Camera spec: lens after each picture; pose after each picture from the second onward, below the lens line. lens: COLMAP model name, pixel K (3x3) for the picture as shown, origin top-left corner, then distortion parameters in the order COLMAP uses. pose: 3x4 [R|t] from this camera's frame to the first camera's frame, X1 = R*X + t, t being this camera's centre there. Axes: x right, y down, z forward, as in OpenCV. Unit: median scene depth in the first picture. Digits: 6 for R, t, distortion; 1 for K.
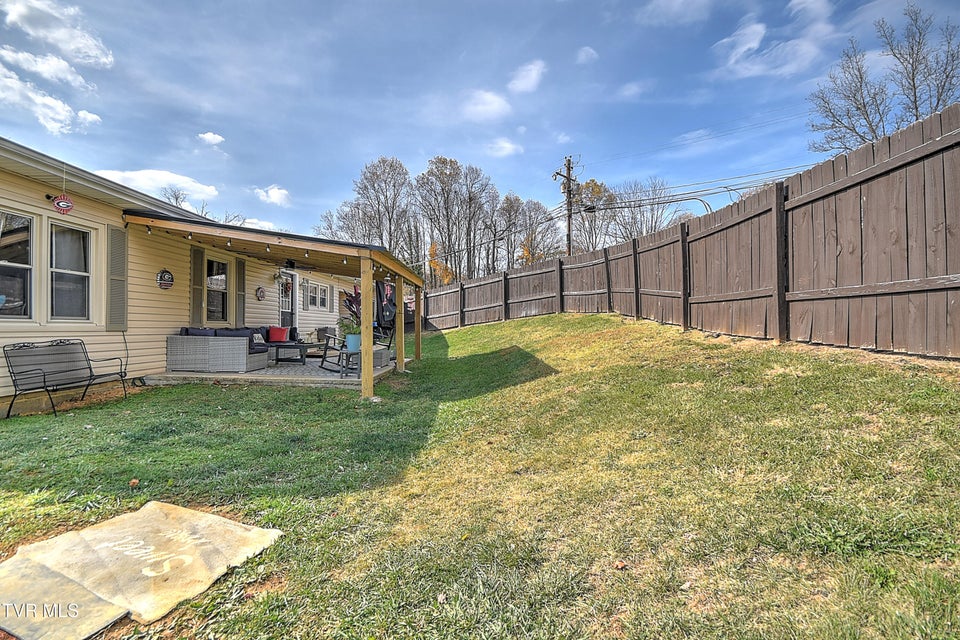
lens RADIAL K [[426.1, 0, 480.0], [0, 426.1, 320.0], [0, 0, 1]] dist [-0.025294, 0.000236]
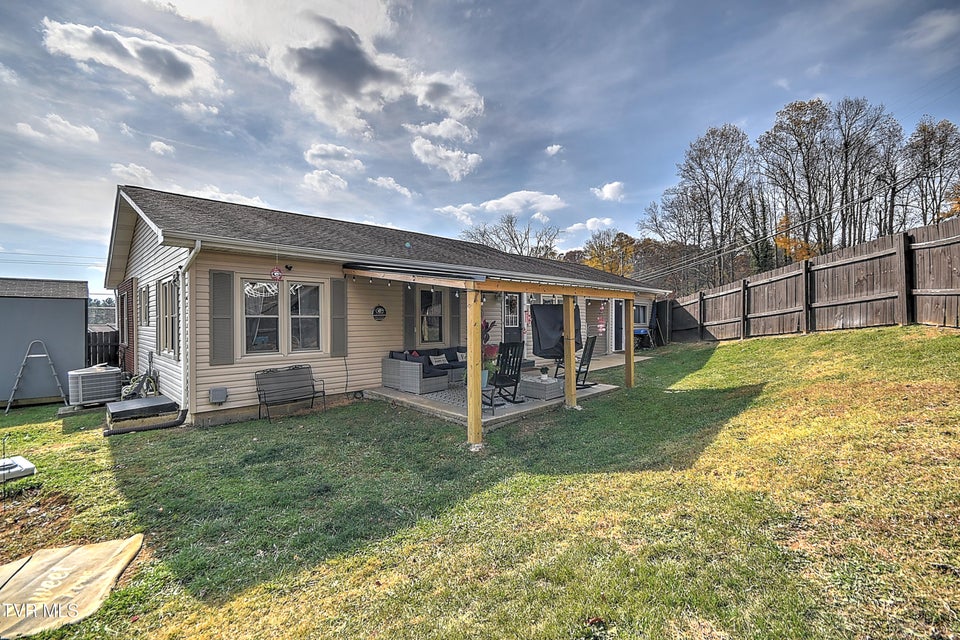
lens RADIAL K [[416.9, 0, 480.0], [0, 416.9, 320.0], [0, 0, 1]] dist [0.029517, -0.015800]
pose [[0.707736, -0.007910, -0.706432, 0.150464], [0.023417, 0.999651, 0.012267, -0.036435], [0.706088, -0.025224, 0.707674, 0.140790]]
